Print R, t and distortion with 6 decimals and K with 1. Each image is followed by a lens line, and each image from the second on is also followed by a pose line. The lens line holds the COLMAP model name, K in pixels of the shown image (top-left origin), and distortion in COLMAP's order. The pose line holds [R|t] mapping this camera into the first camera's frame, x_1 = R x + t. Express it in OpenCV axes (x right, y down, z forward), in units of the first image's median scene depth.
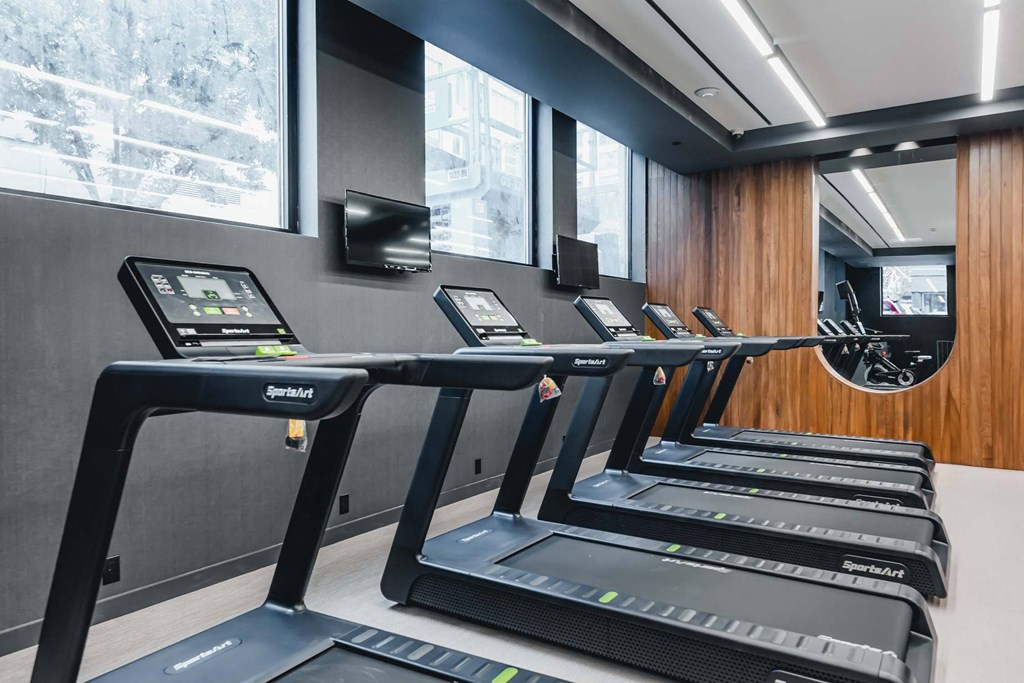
lens RADIAL K [[707.9, 0, 512.0], [0, 707.9, 341.5], [0, 0, 1]] dist [-0.001895, 0.000485]
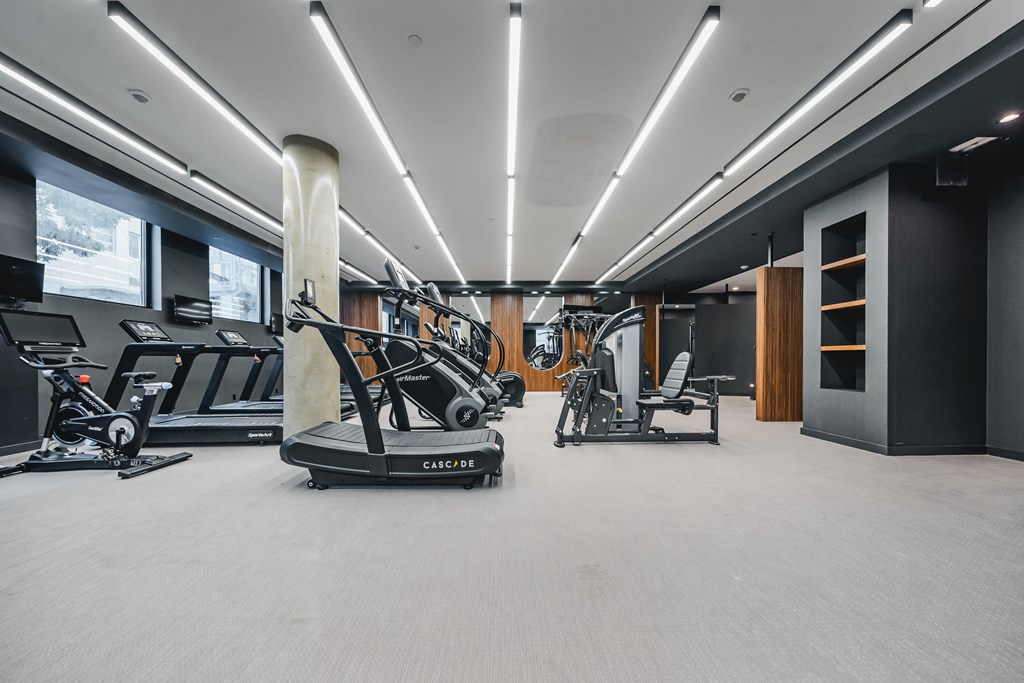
lens RADIAL K [[363.0, 0, 516.8], [0, 363.0, 360.0], [0, 0, 1]] dist [-0.000902, -0.000111]
pose [[0.823032, 0.000997, 0.567994, 0.072000], [0.006343, 0.999920, -0.010947, 0.075630], [-0.567959, 0.012613, 0.822960, -0.998875]]
